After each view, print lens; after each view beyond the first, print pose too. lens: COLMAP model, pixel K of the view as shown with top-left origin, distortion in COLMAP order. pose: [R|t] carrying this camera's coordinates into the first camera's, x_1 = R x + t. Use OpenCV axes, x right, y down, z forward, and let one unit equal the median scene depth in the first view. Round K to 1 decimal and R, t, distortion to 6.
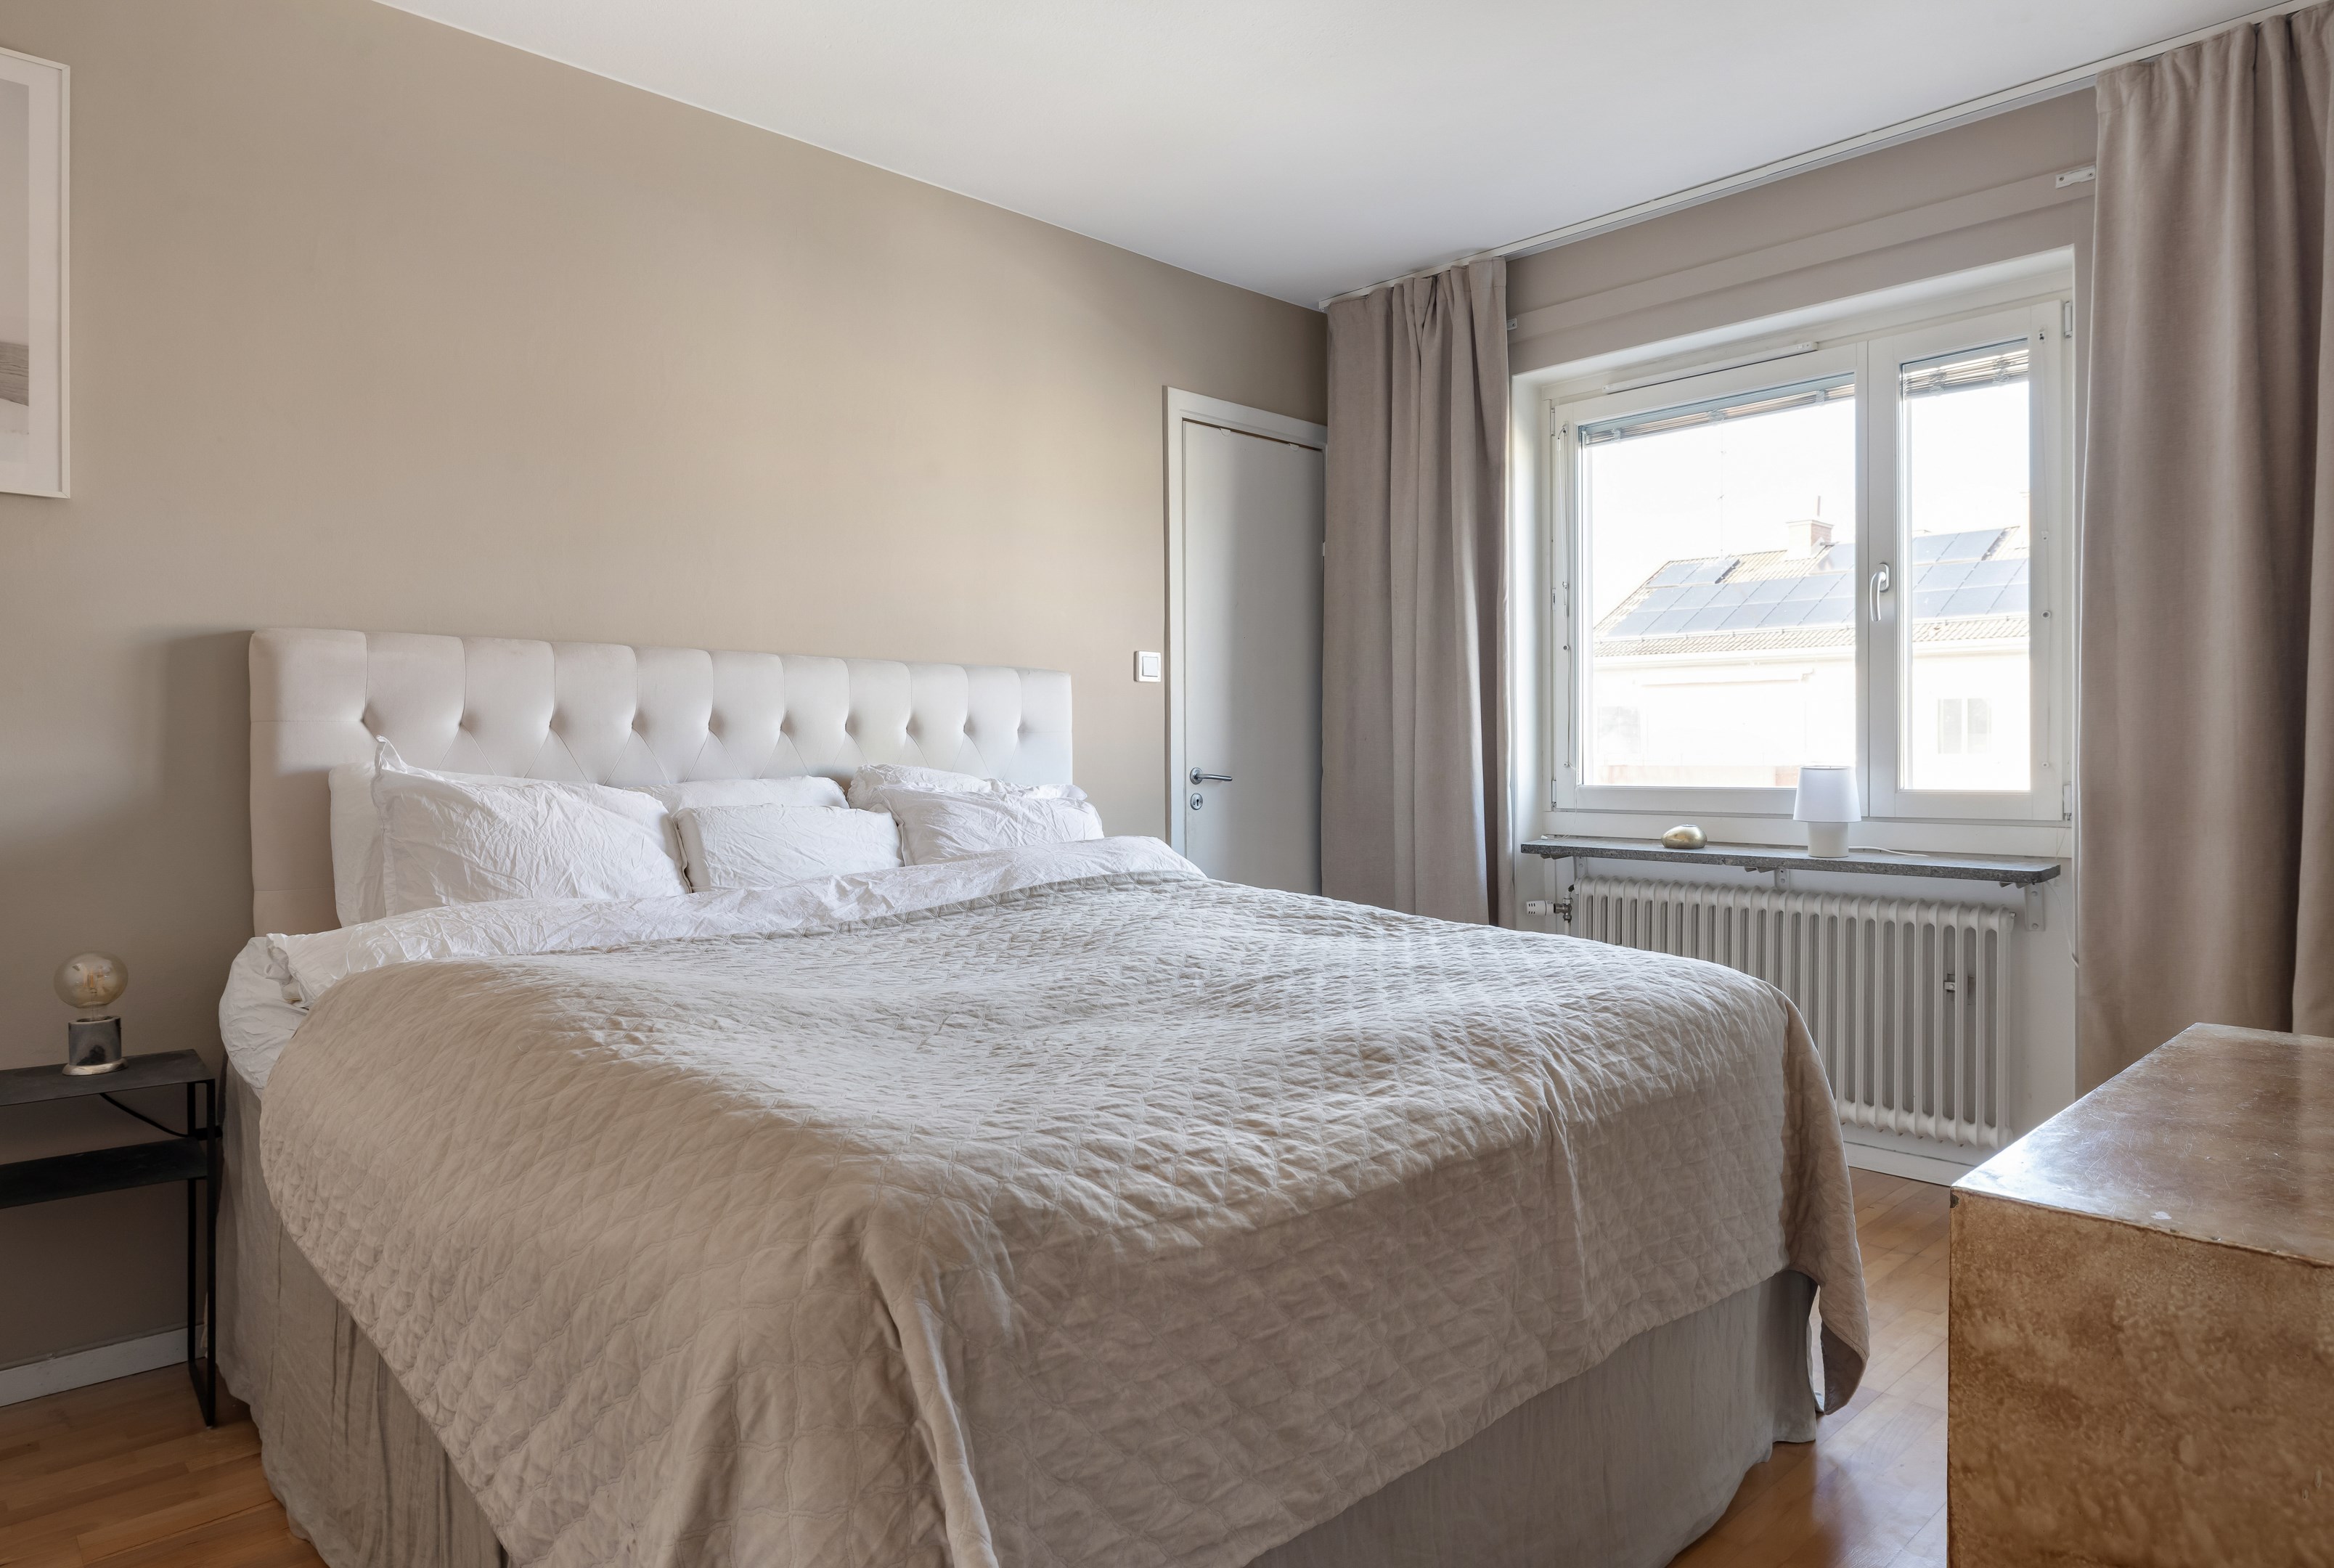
lens RADIAL K [[1395.7, 0, 1155.2], [0, 1395.7, 773.1], [0, 0, 1]] dist [0.018153, 0.002603]
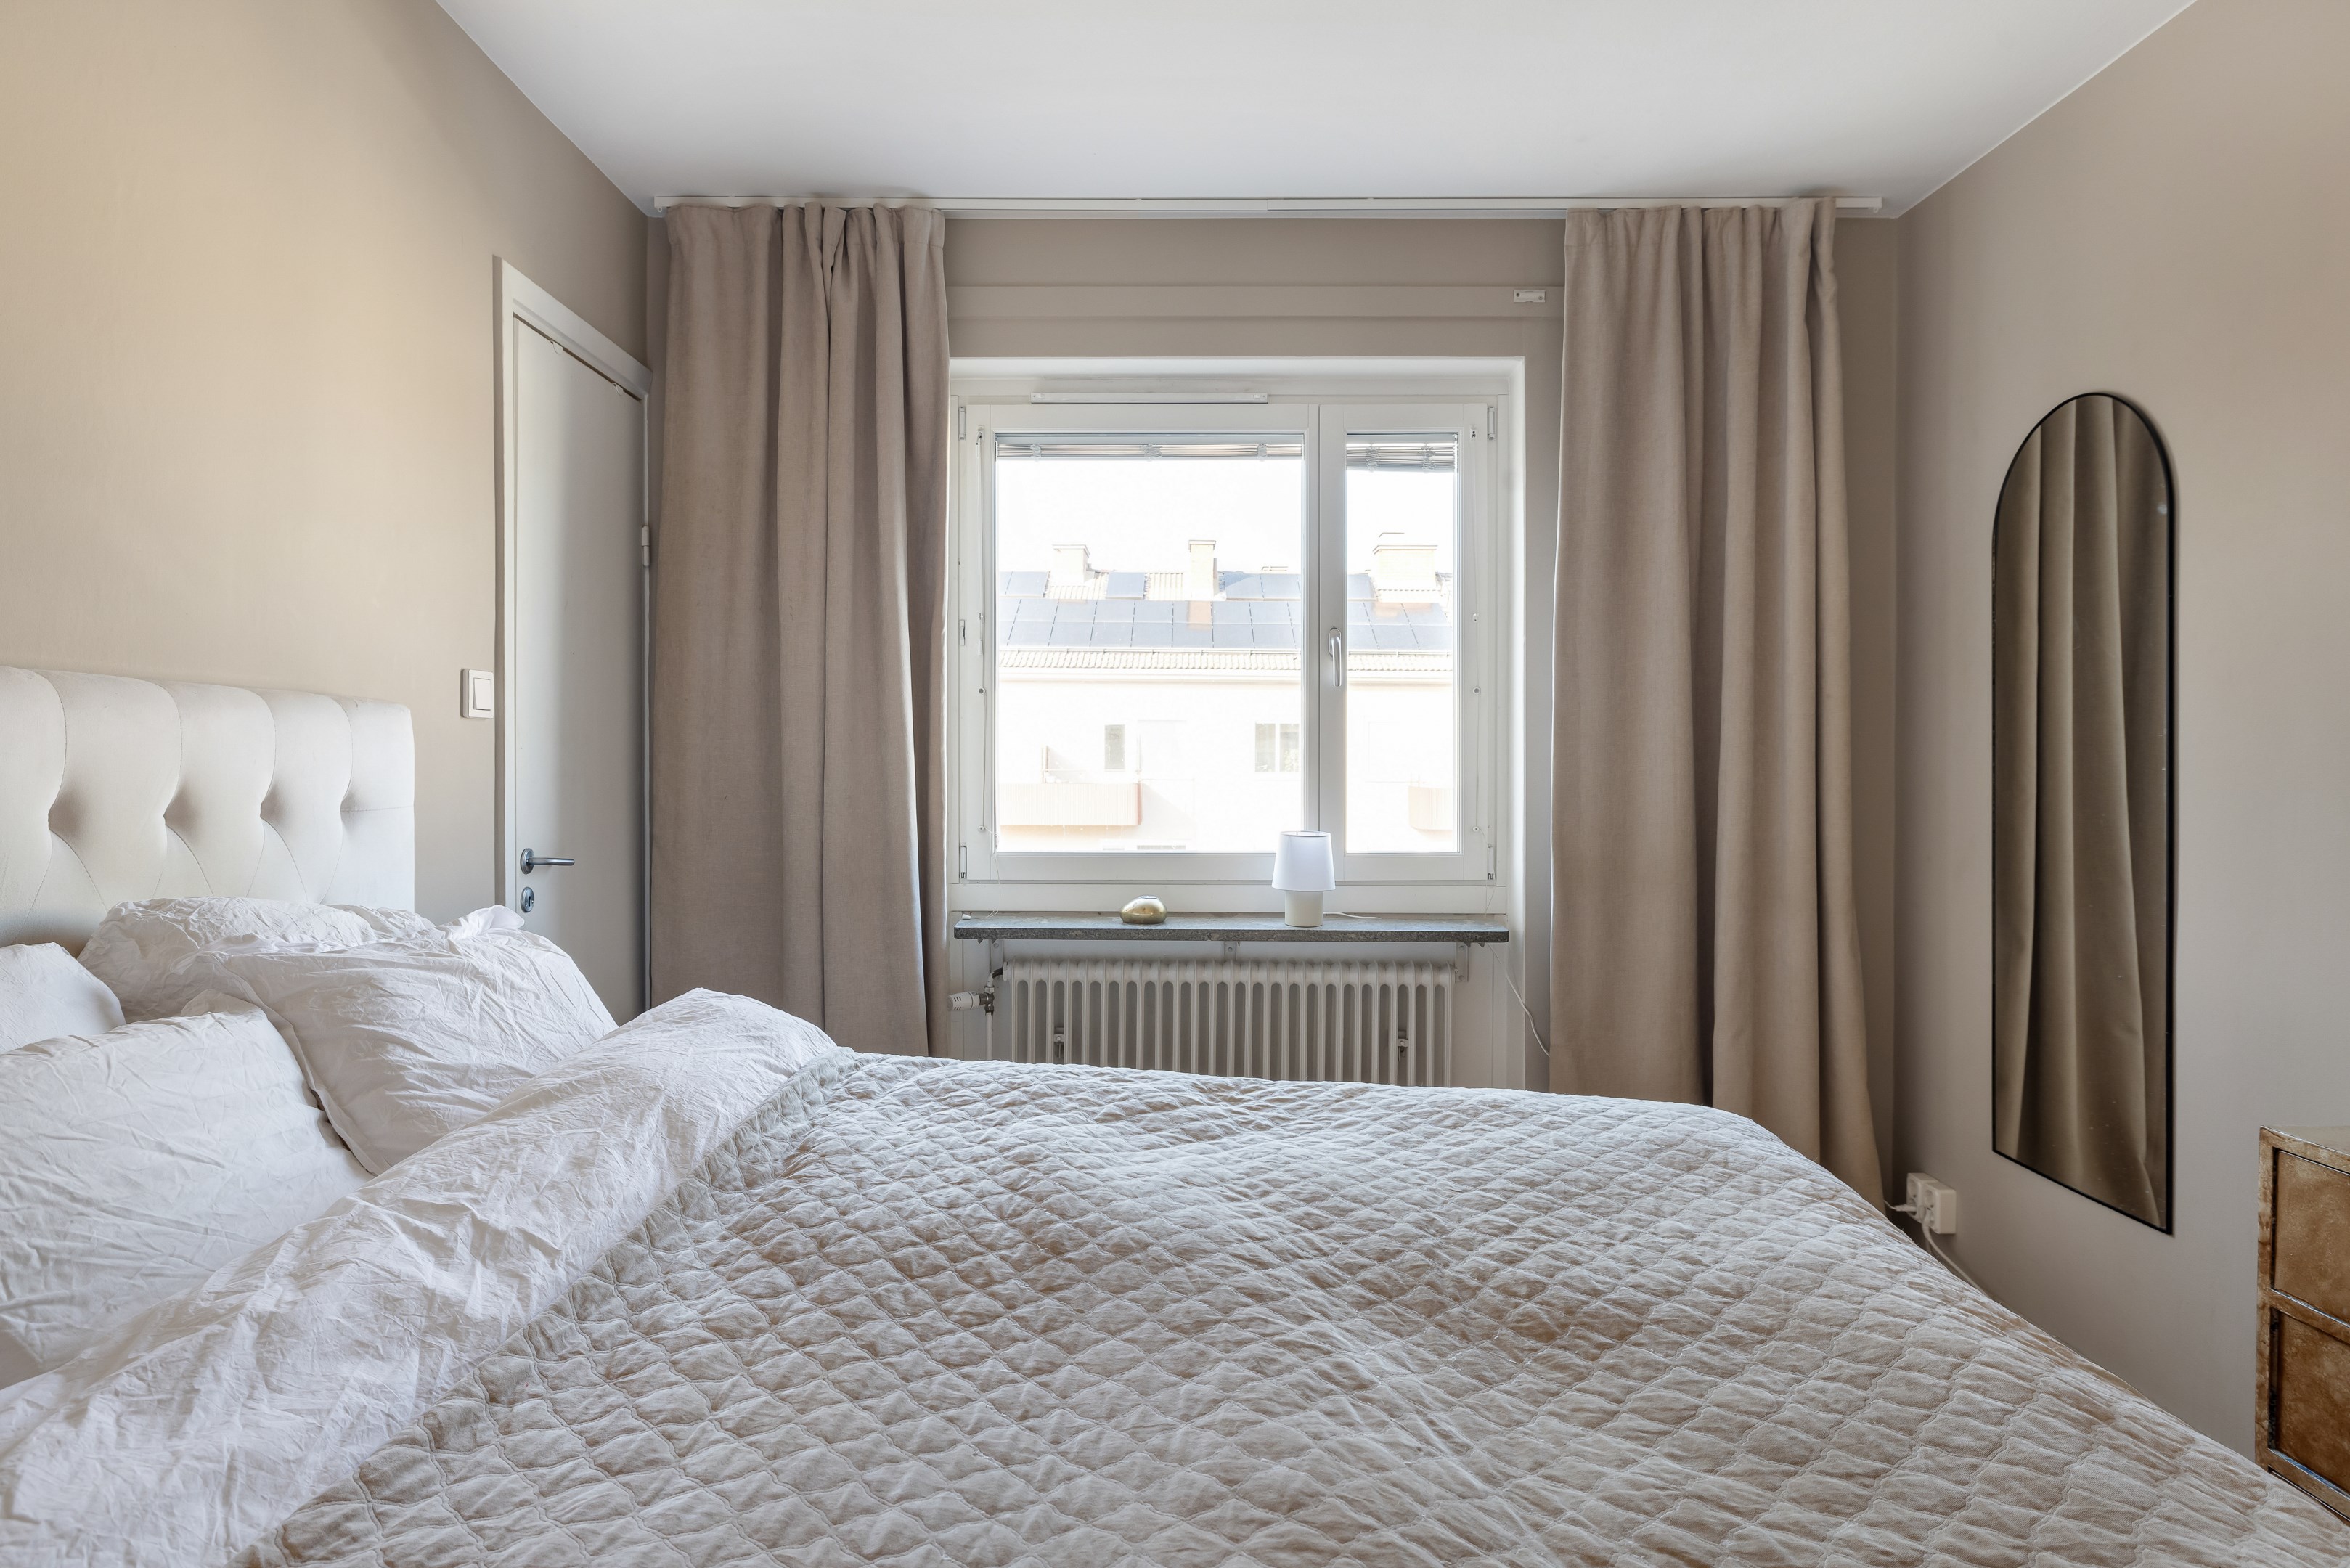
lens RADIAL K [[1381.7, 0, 1186.1], [0, 1381.7, 775.6], [0, 0, 1]] dist [0.002459, -0.000379]
pose [[0.696396, -0.000548, 0.717657, -0.250667], [0.005338, 0.999976, -0.004416, -0.037990], [-0.717638, 0.006906, 0.696382, 0.366838]]
